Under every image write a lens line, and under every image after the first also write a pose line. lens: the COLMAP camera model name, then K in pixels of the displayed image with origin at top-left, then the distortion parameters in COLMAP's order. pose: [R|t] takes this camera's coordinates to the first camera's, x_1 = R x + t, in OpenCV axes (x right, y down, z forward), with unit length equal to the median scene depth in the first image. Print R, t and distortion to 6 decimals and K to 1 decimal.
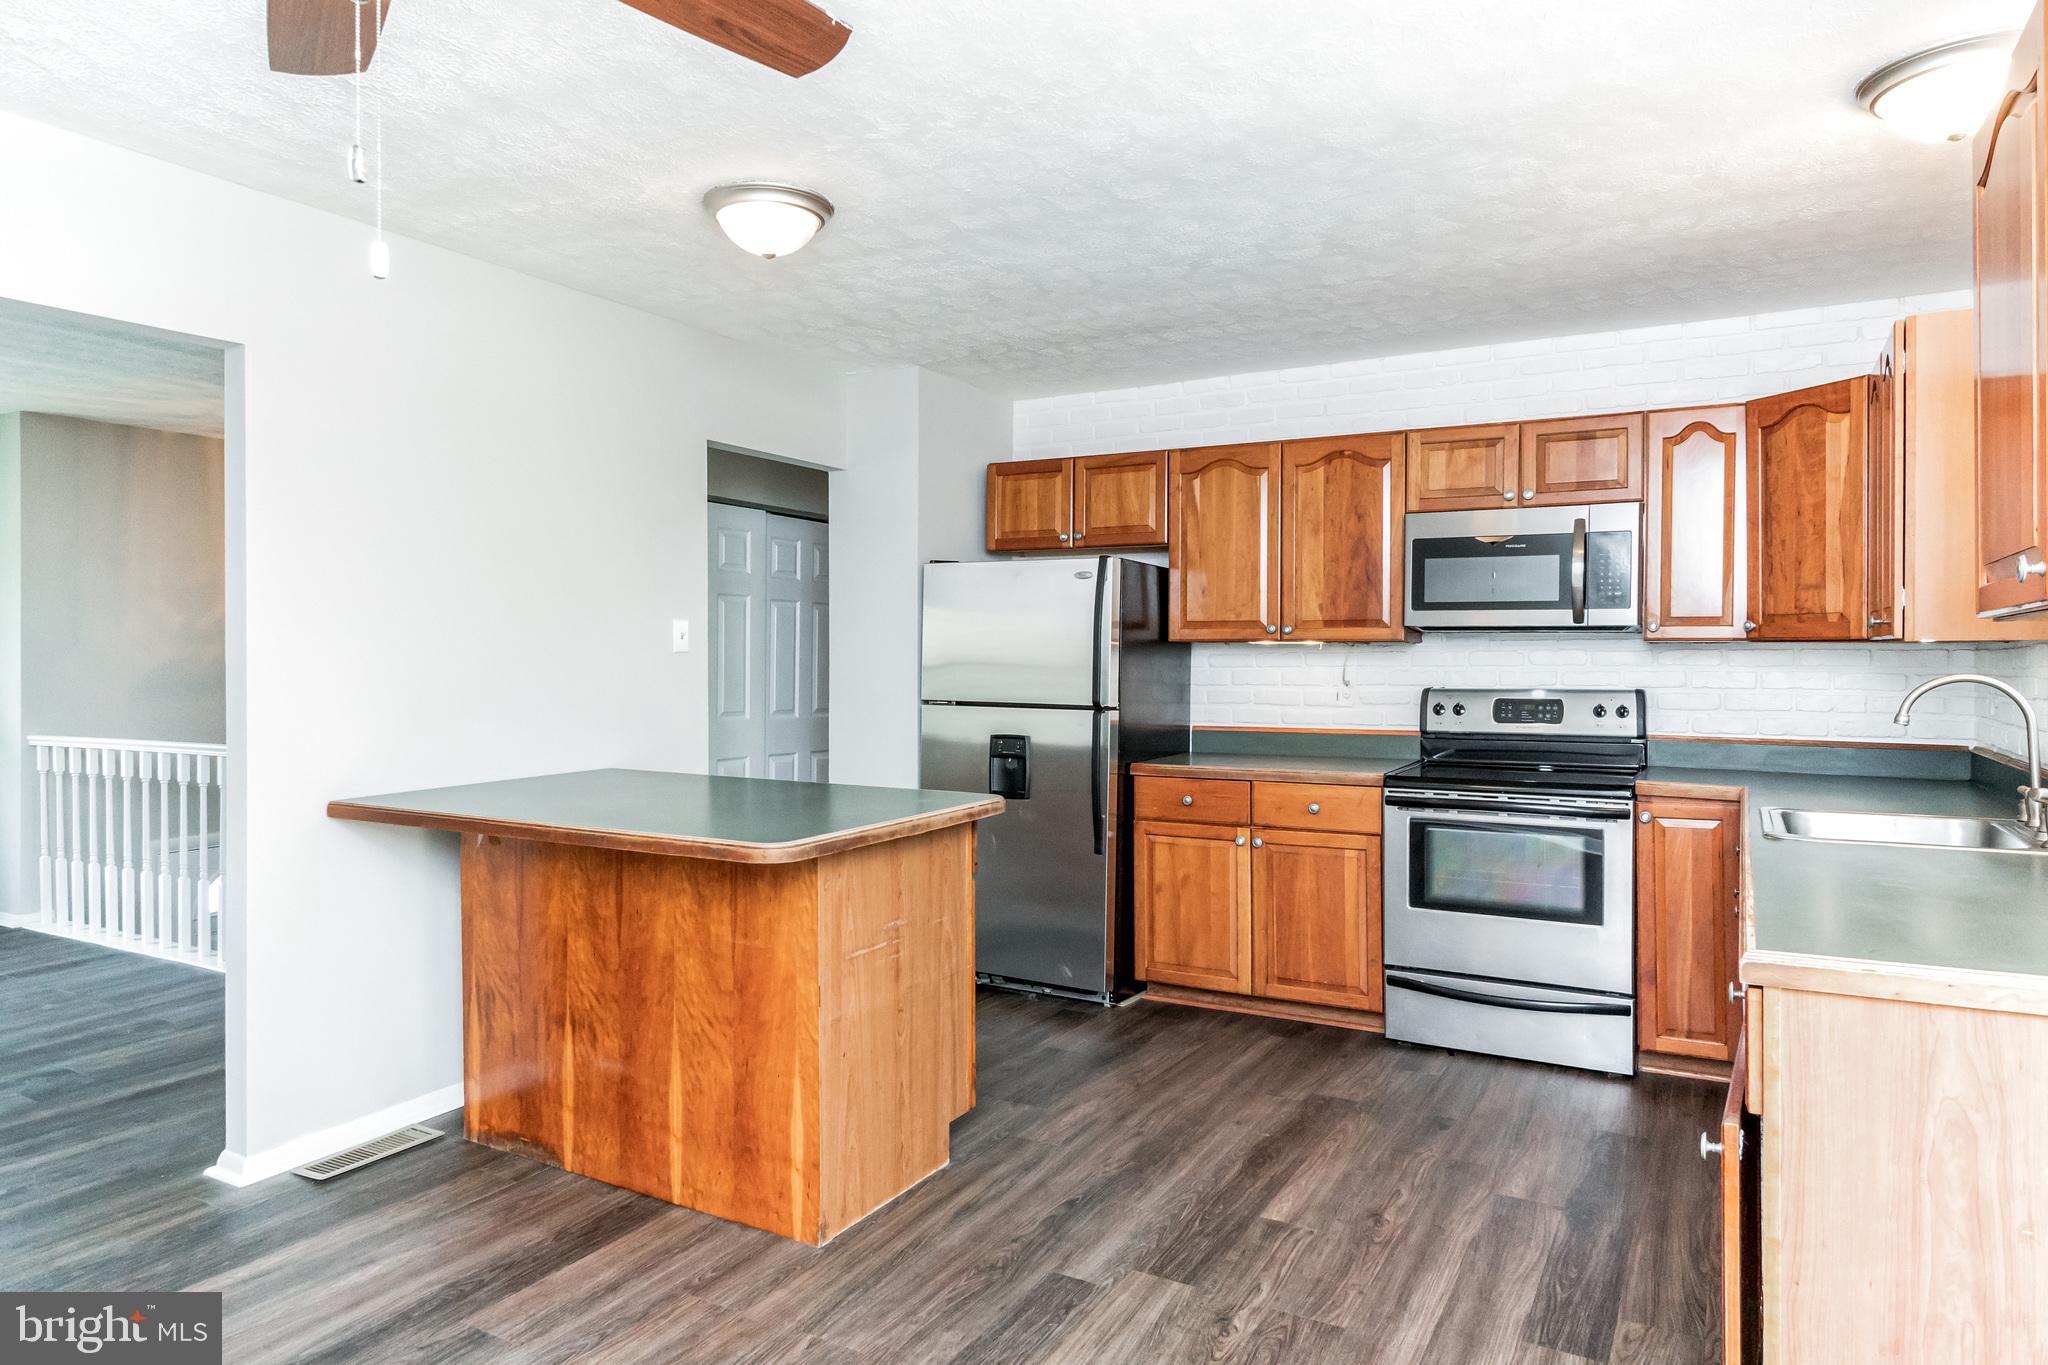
lens RADIAL K [[1249.6, 0, 1028.5], [0, 1249.6, 677.9], [0, 0, 1]] dist [0.011491, 0.001239]
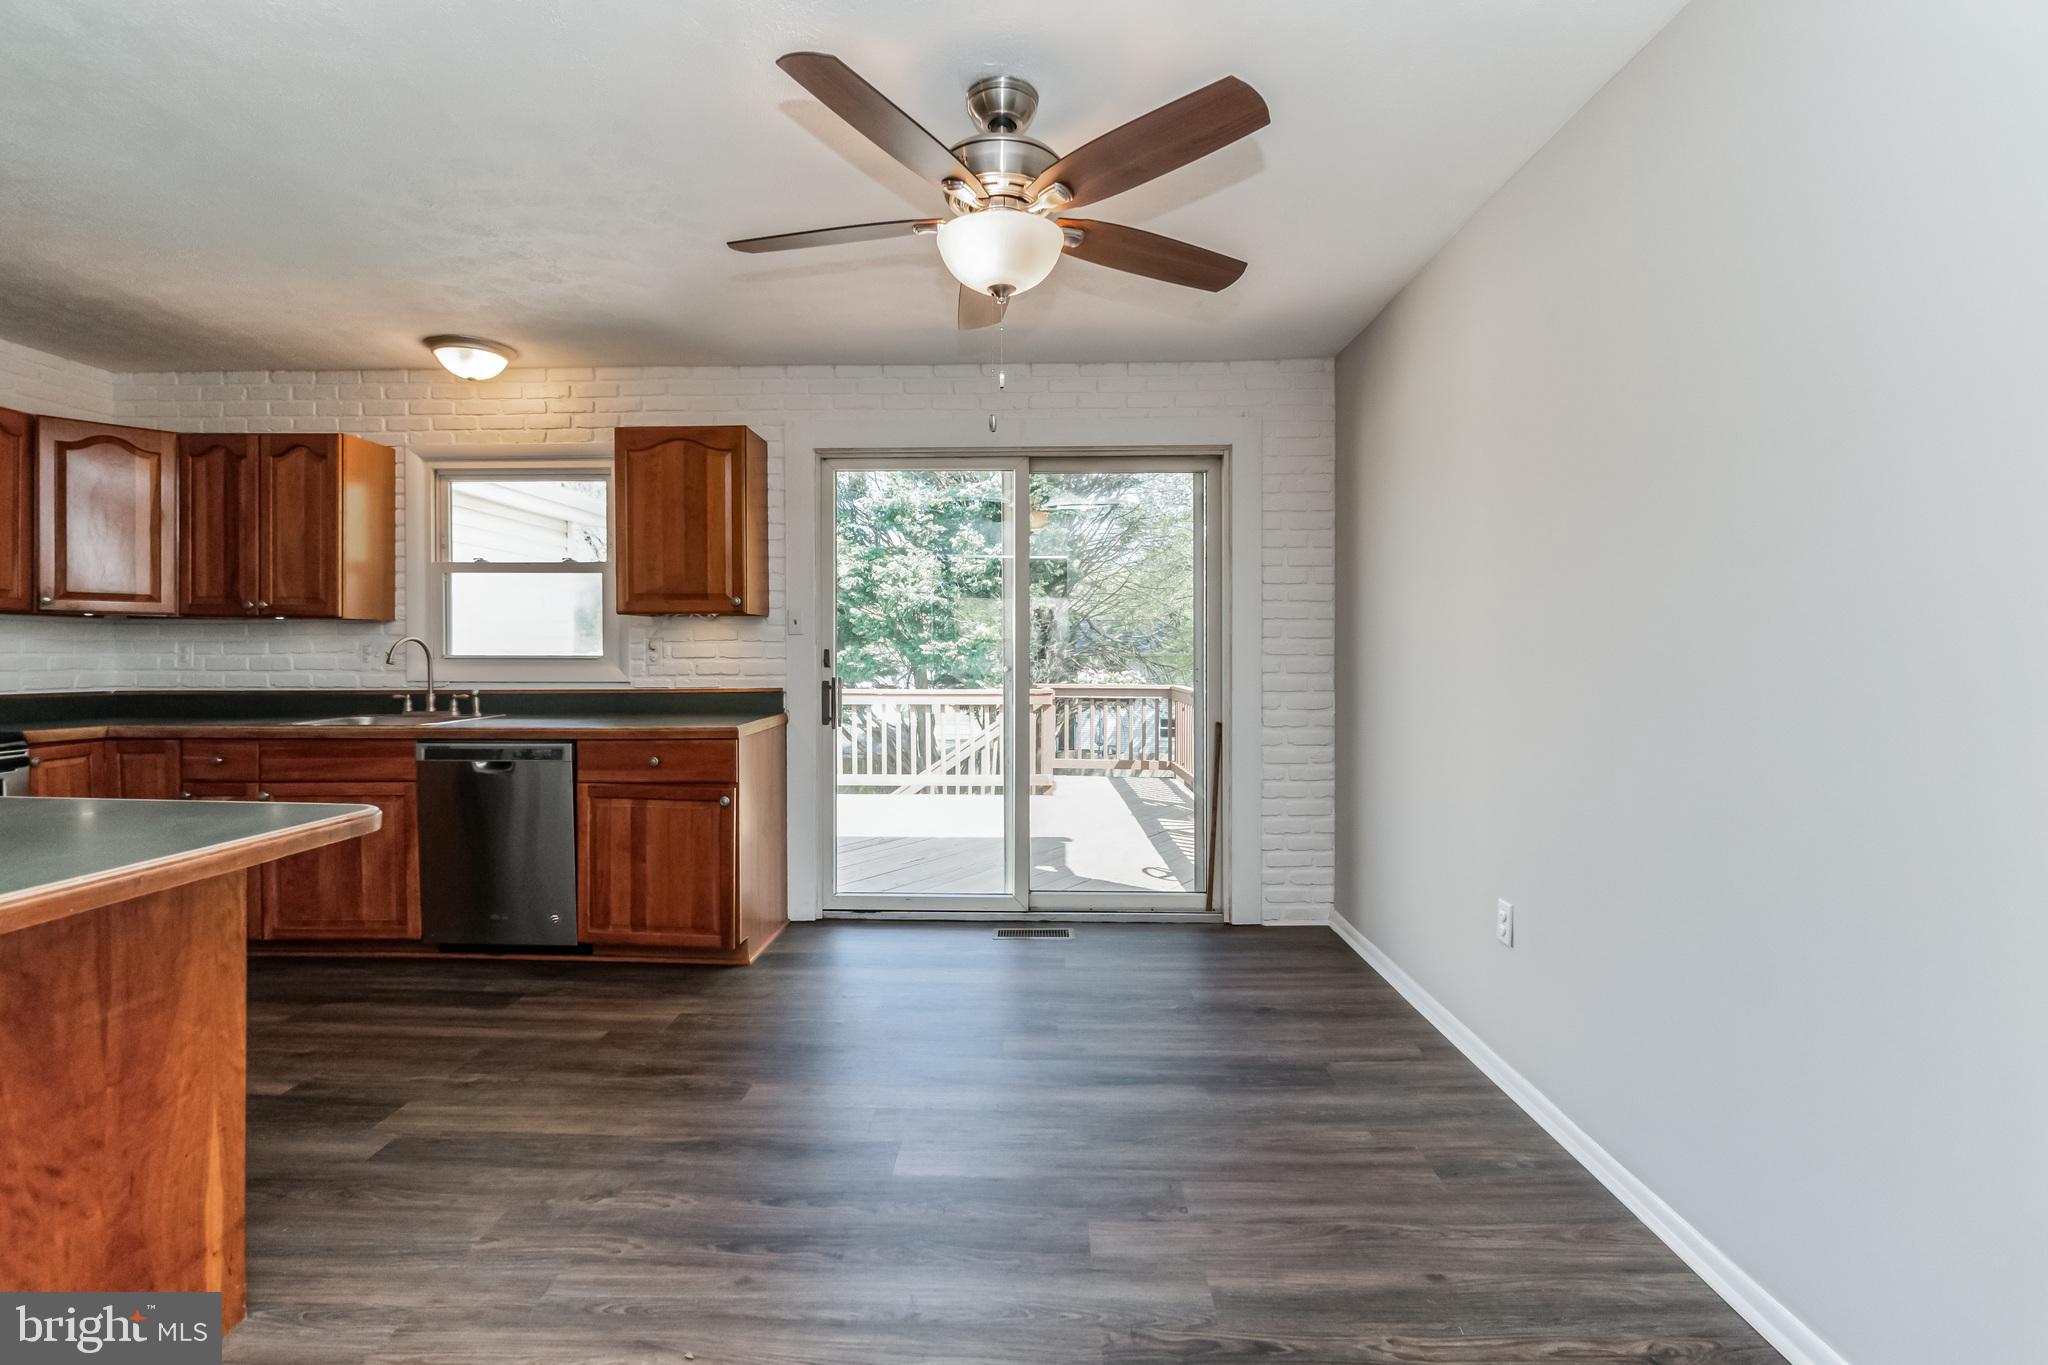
lens RADIAL K [[901.6, 0, 1012.3], [0, 901.6, 667.8], [0, 0, 1]] dist [-0.001137, 0.000231]
pose [[-0.467765, -0.018267, 0.883664, -0.677146], [0.013170, 0.999531, 0.027633, 0.014280], [-0.883755, 0.024564, -0.467305, 0.607997]]
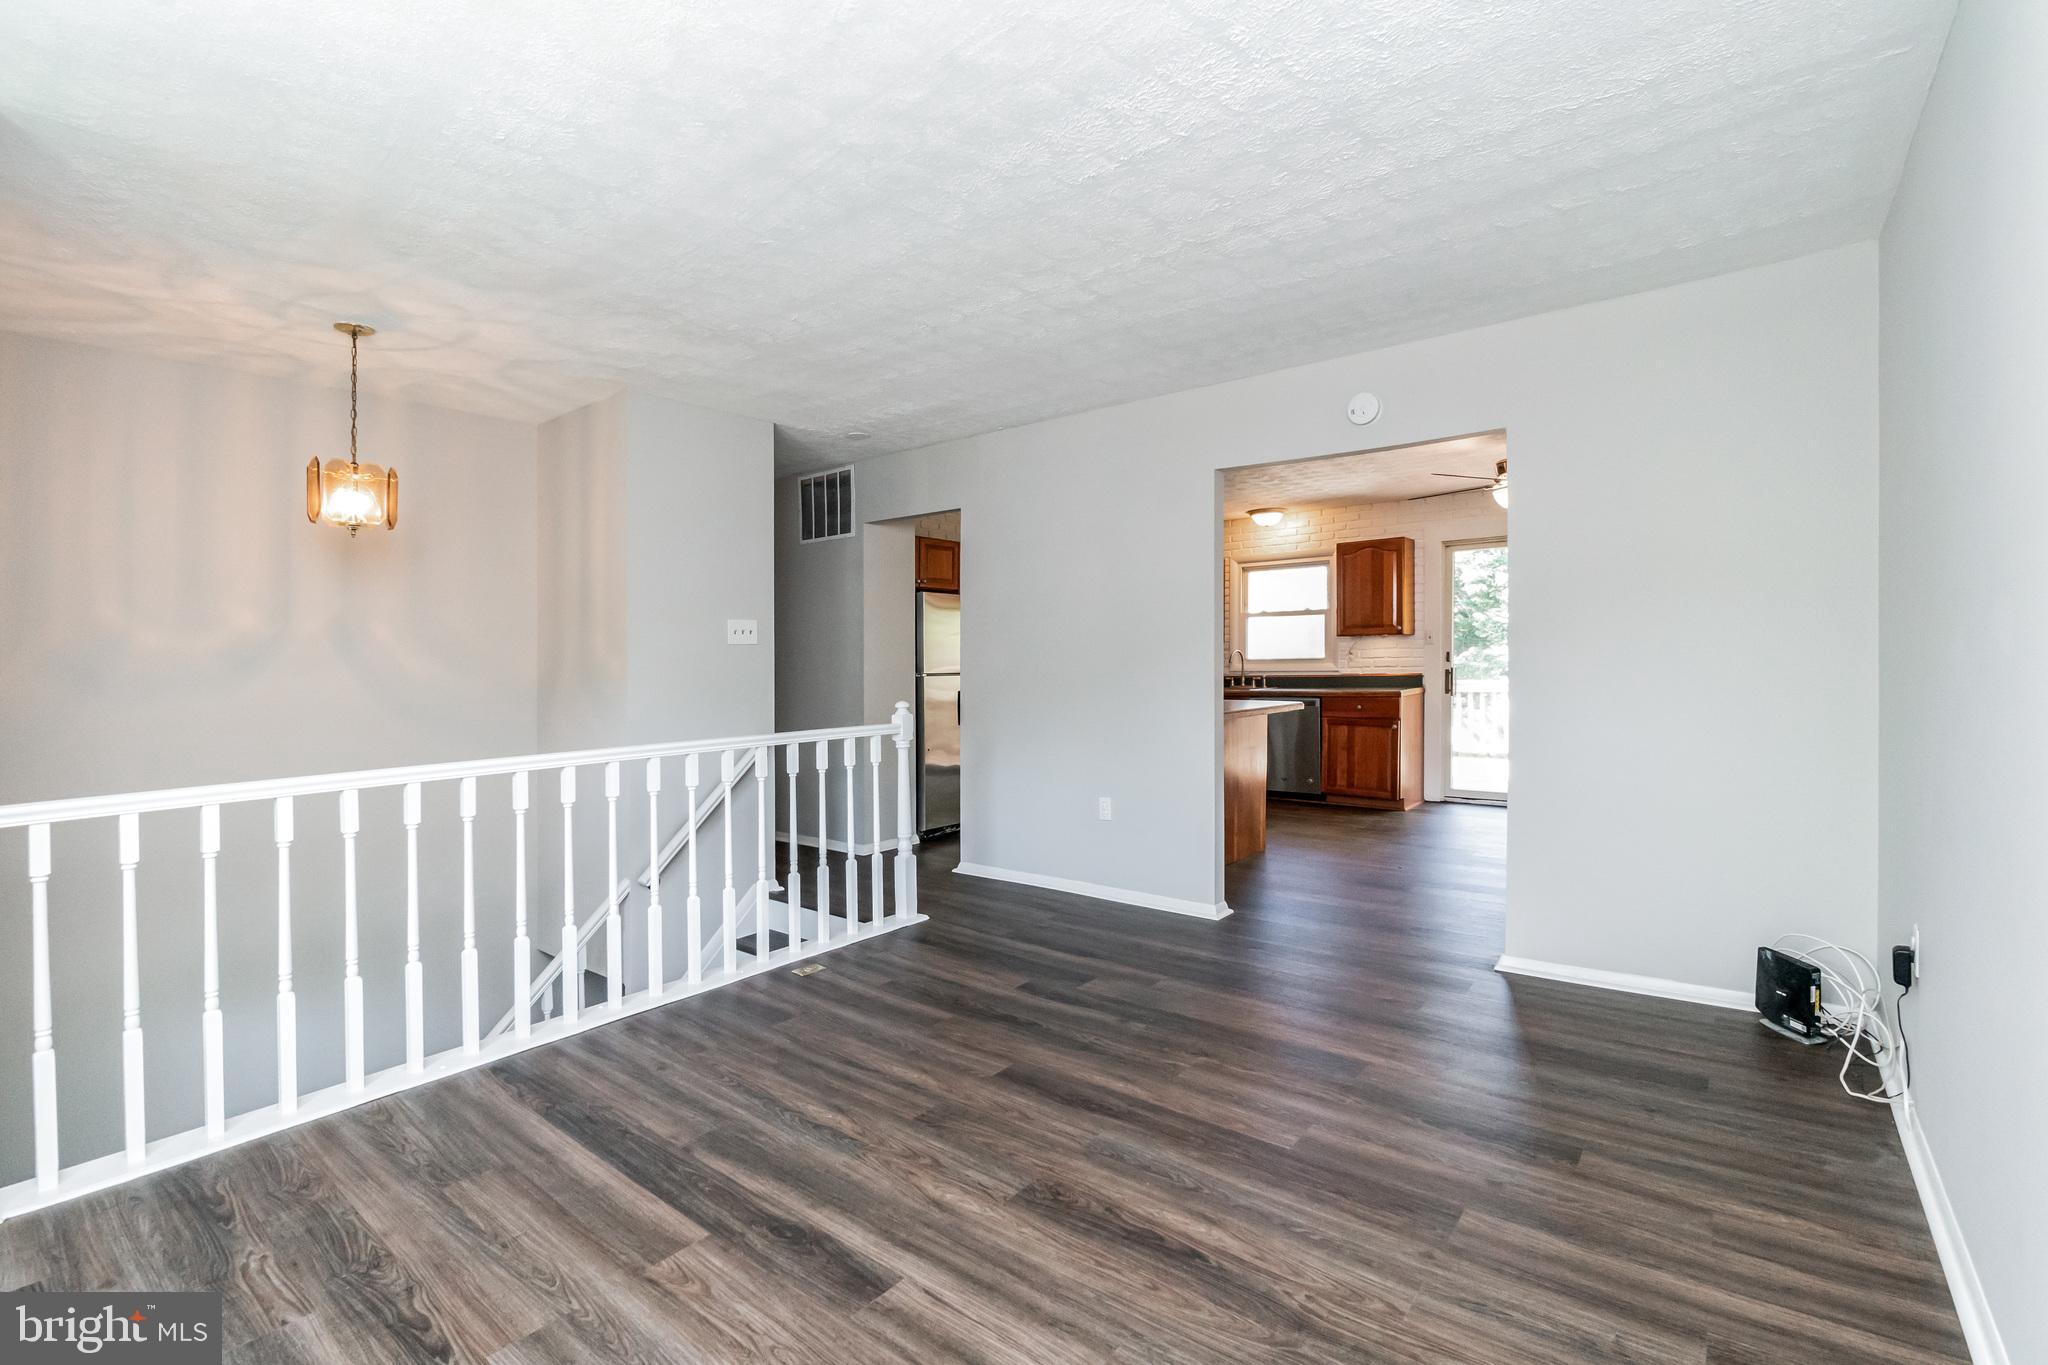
lens RADIAL K [[901.6, 0, 1039.2], [0, 901.6, 702.1], [0, 0, 1]] dist [-0.001137, 0.000231]
pose [[0.143439, -0.050520, 0.988369, -1.667239], [0.033164, 0.998381, 0.046219, 0.008042], [-0.989103, 0.026149, 0.144882, 0.892054]]
